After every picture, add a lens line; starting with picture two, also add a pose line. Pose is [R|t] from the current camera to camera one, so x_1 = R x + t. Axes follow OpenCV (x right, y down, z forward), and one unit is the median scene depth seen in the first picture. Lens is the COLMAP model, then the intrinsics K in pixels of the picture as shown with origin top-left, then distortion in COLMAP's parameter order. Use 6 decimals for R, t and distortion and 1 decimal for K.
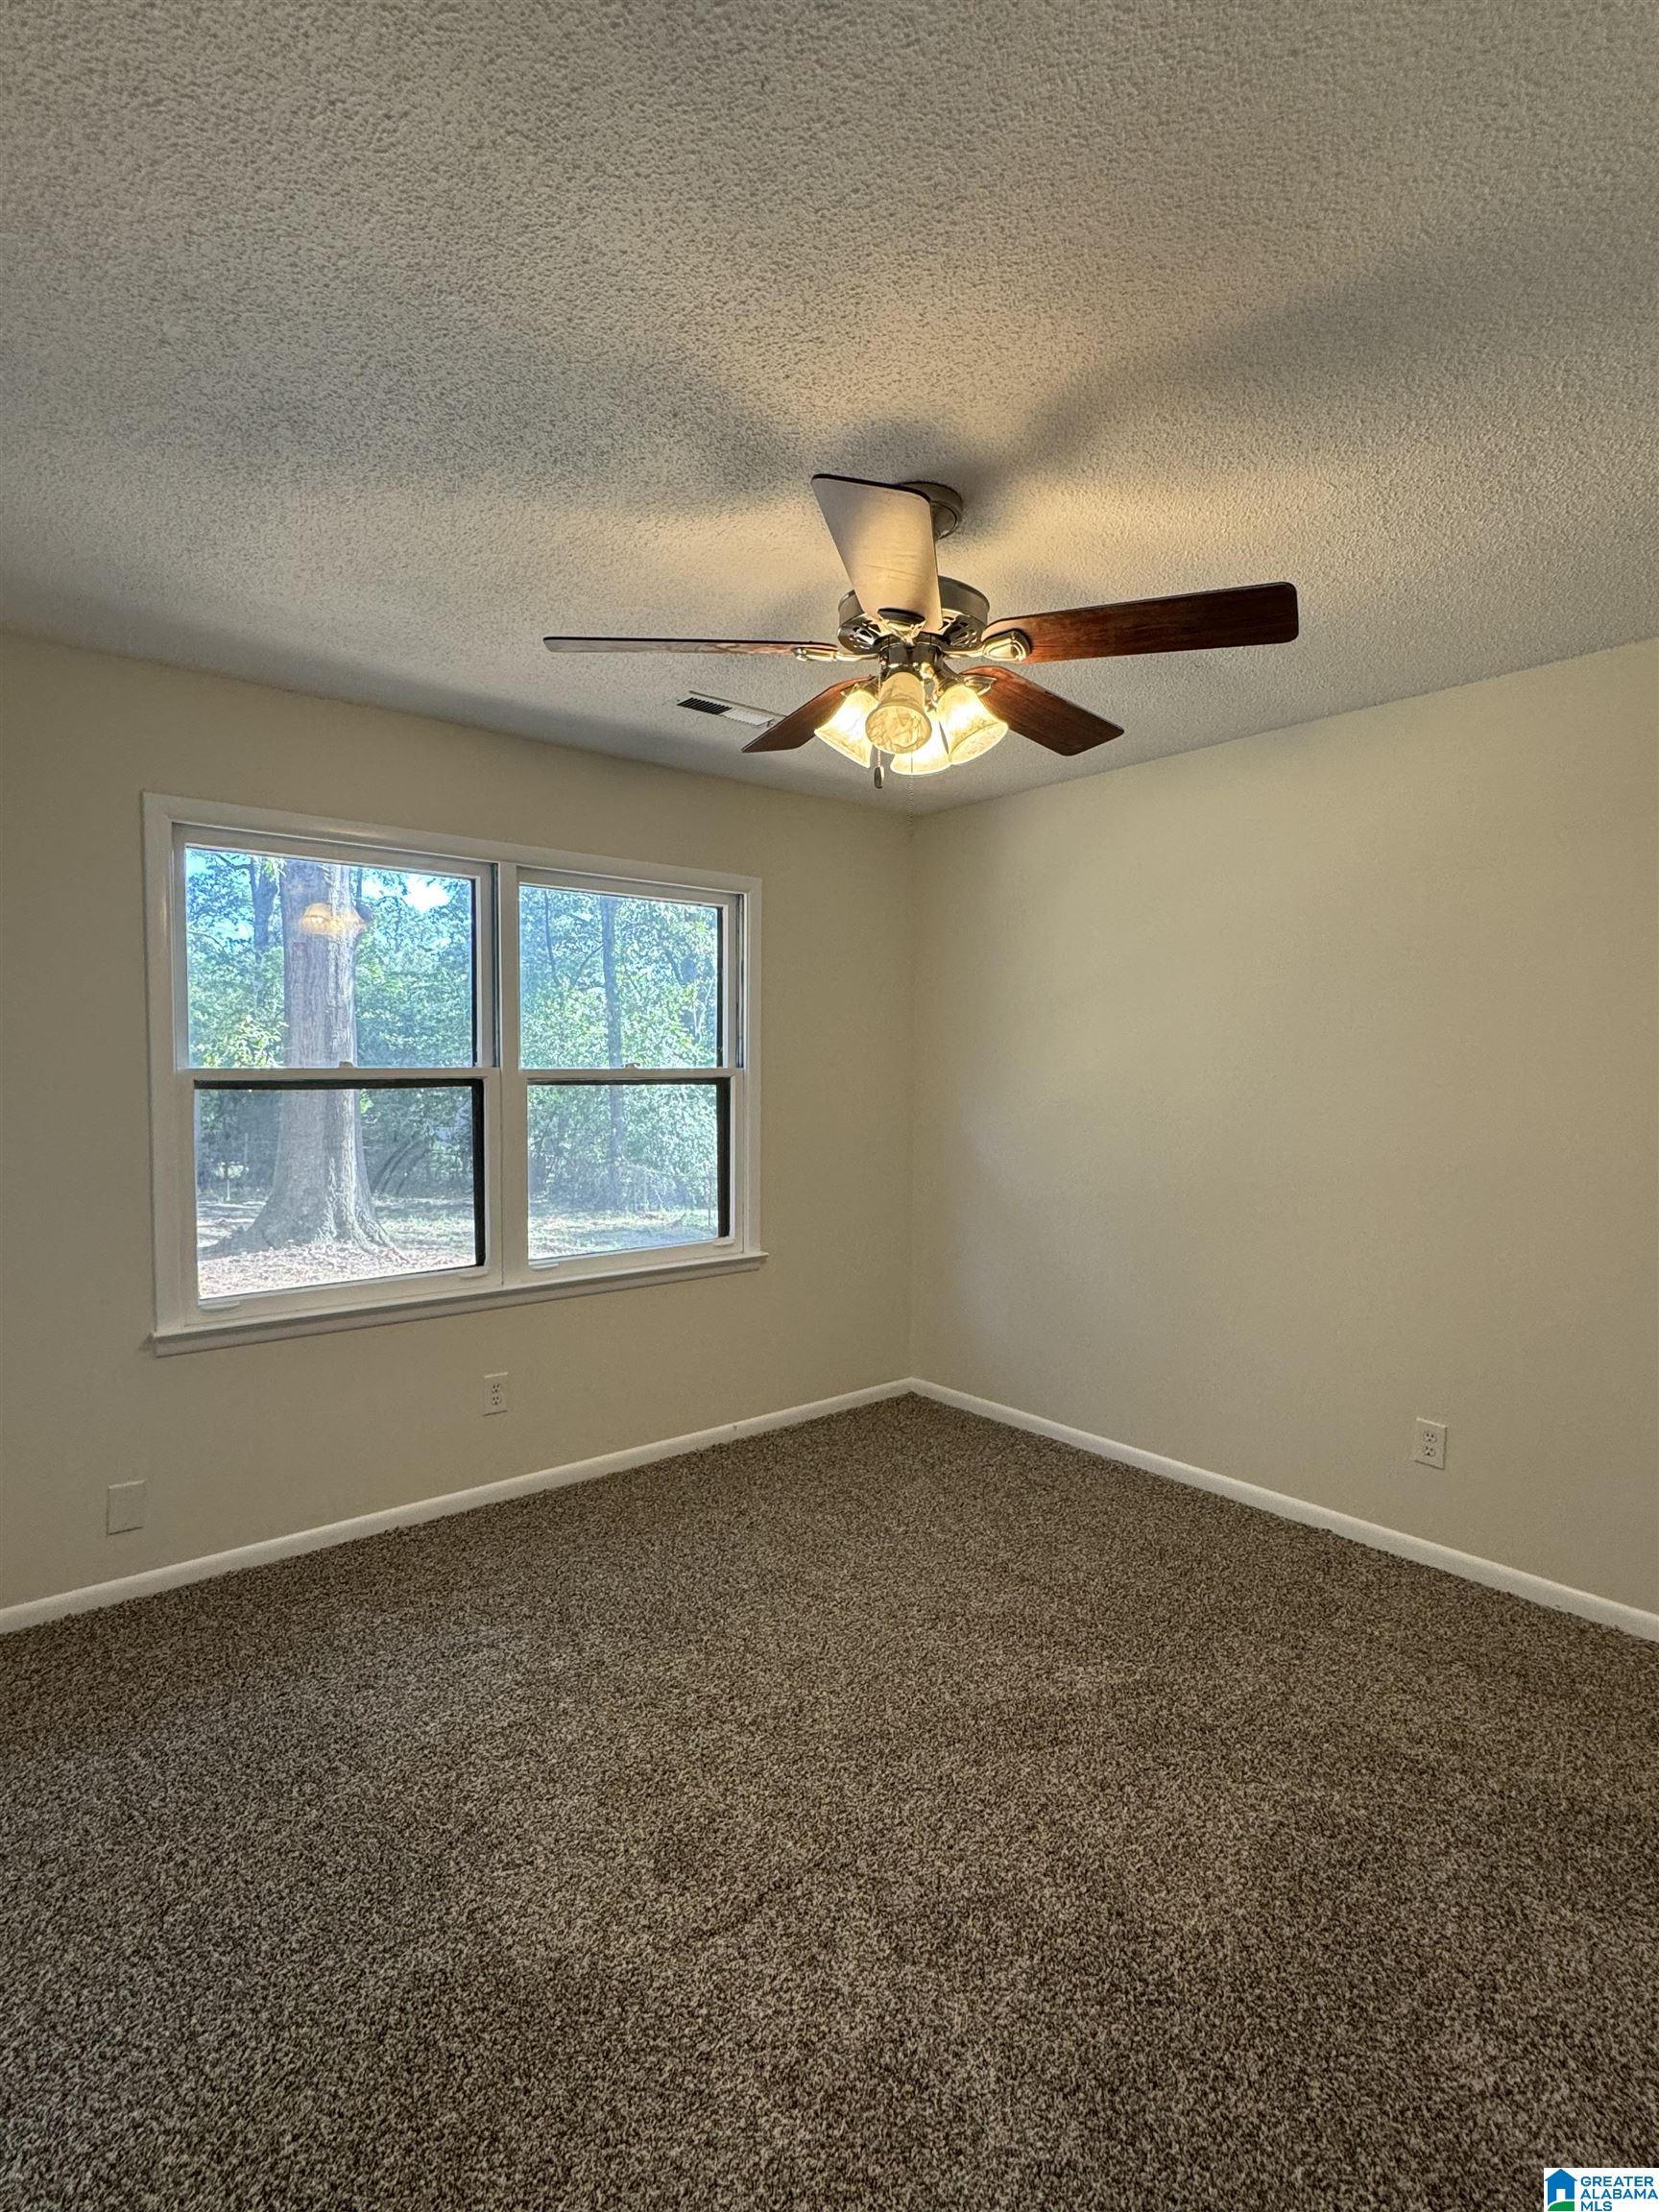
lens RADIAL K [[1088.0, 0, 837.2], [0, 1088.0, 1101.2], [0, 0, 1]] dist [0.001309, 0.000691]
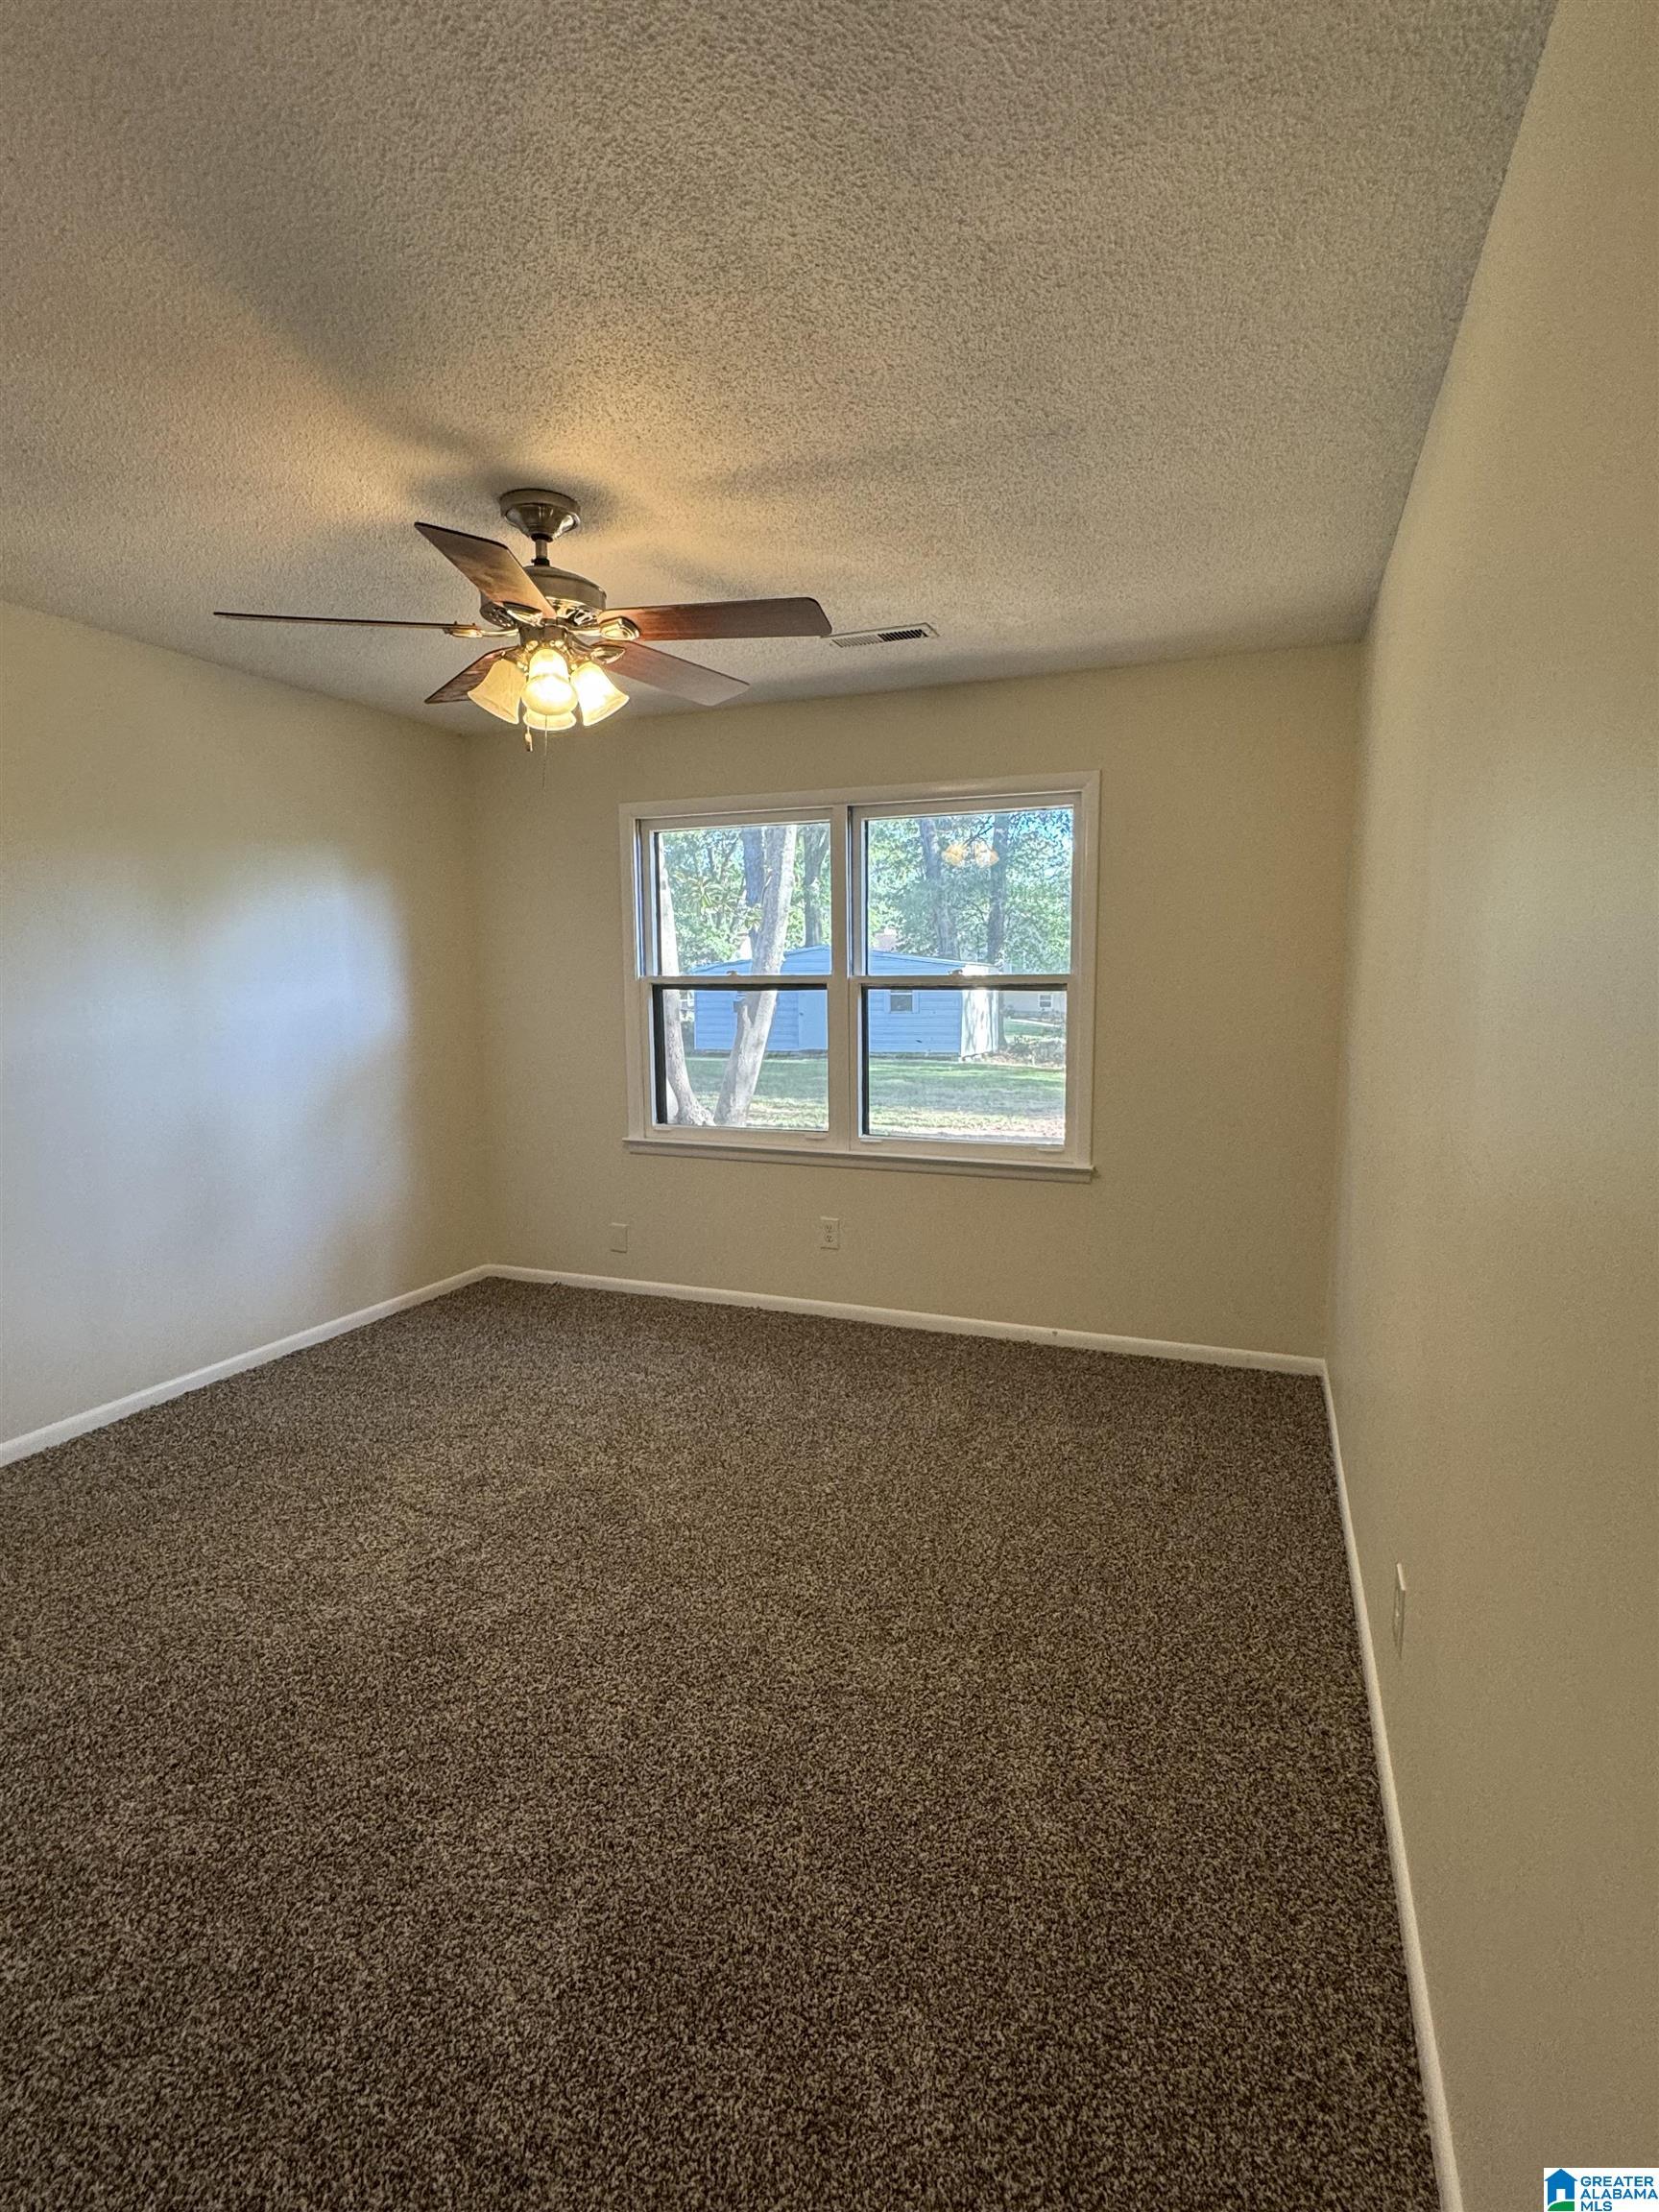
lens RADIAL K [[1088.0, 0, 810.5], [0, 1088.0, 1106.4], [0, 0, 1]] dist [0.001309, 0.000691]
pose [[0.461077, 0.102199, -0.881455, 0.758455], [-0.019698, 0.994280, 0.104976, -0.010575], [0.887141, -0.031039, 0.460453, 0.390677]]
